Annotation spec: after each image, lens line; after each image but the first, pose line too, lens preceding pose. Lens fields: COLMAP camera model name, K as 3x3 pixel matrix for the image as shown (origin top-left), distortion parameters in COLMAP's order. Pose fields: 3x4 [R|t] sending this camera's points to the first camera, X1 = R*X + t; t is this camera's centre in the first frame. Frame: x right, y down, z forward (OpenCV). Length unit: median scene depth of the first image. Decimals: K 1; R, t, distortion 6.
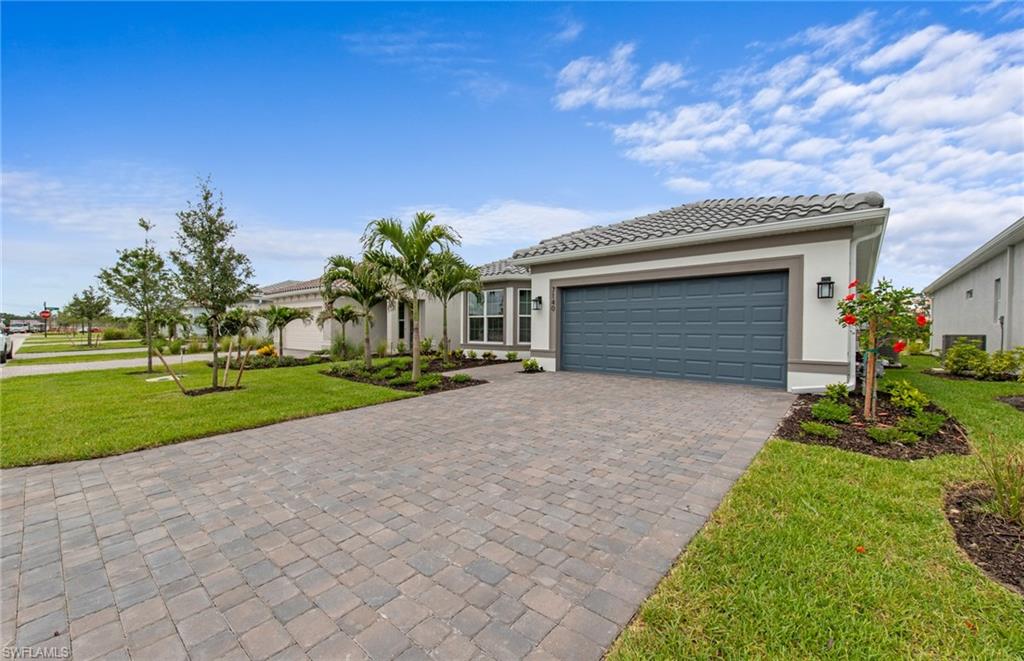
lens RADIAL K [[405.3, 0, 514.4], [0, 405.3, 341.5], [0, 0, 1]] dist [-0.000494, -0.000192]
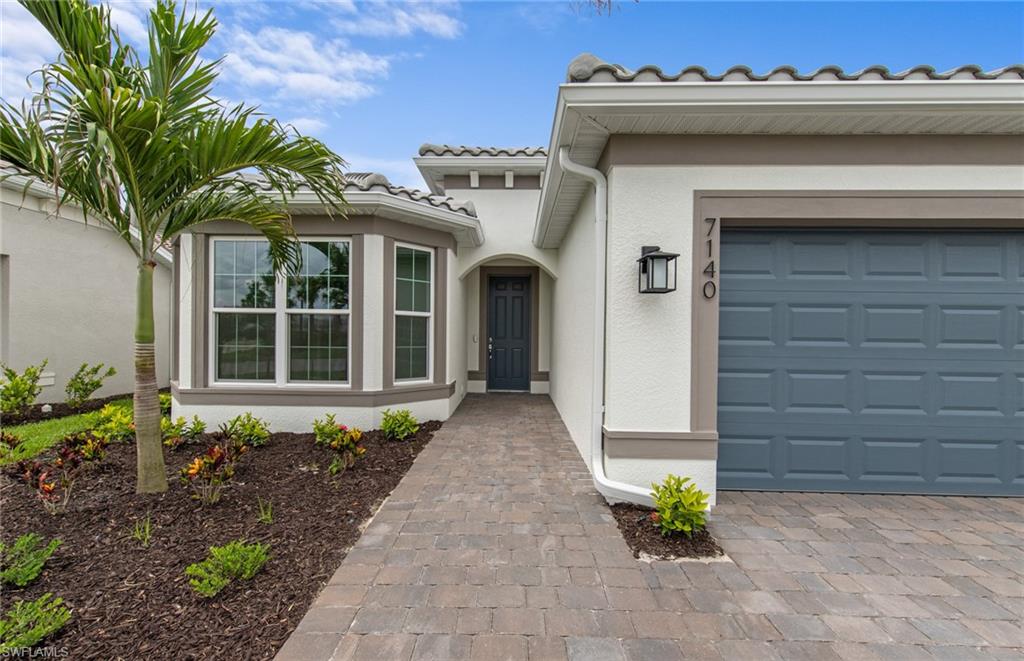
lens RADIAL K [[397.3, 0, 509.9], [0, 397.3, 341.3], [0, 0, 1]] dist [0.002149, 0.000388]
pose [[0.771567, -0.011677, 0.636040, -0.199197], [0.012507, 0.999917, 0.003185, -0.048674], [-0.636025, 0.005498, 0.771649, 0.871553]]
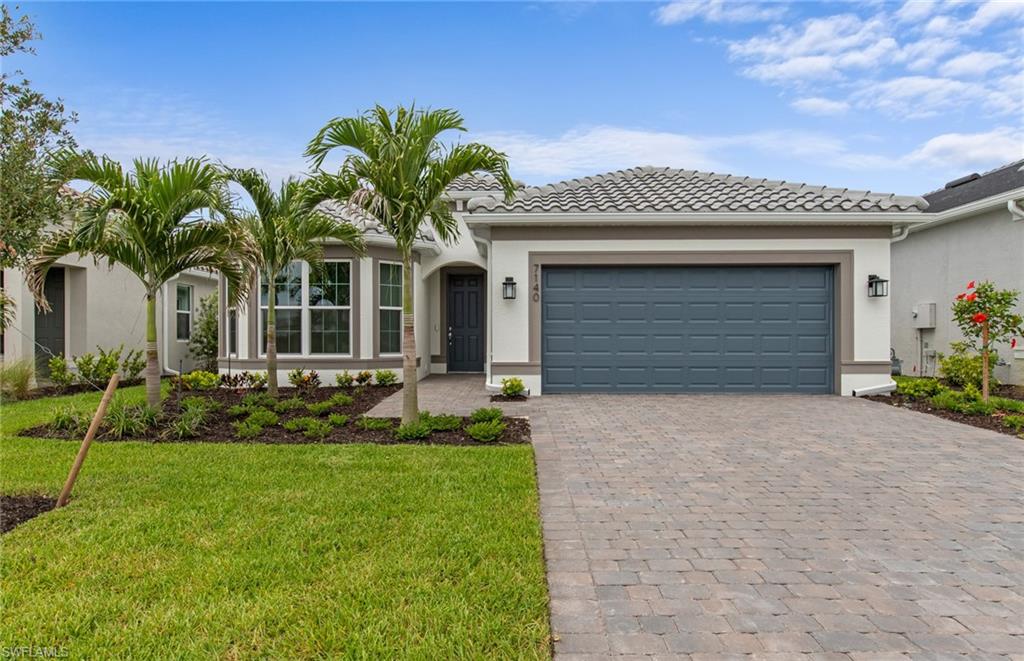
lens RADIAL K [[645.1, 0, 512.0], [0, 645.1, 330.5], [0, 0, 1]] dist [0.001705, -0.000030]
pose [[0.767631, -0.006178, 0.640862, -0.591627], [0.025415, 0.999460, -0.020808, -0.009430], [-0.640388, 0.032261, 0.767374, 0.240005]]
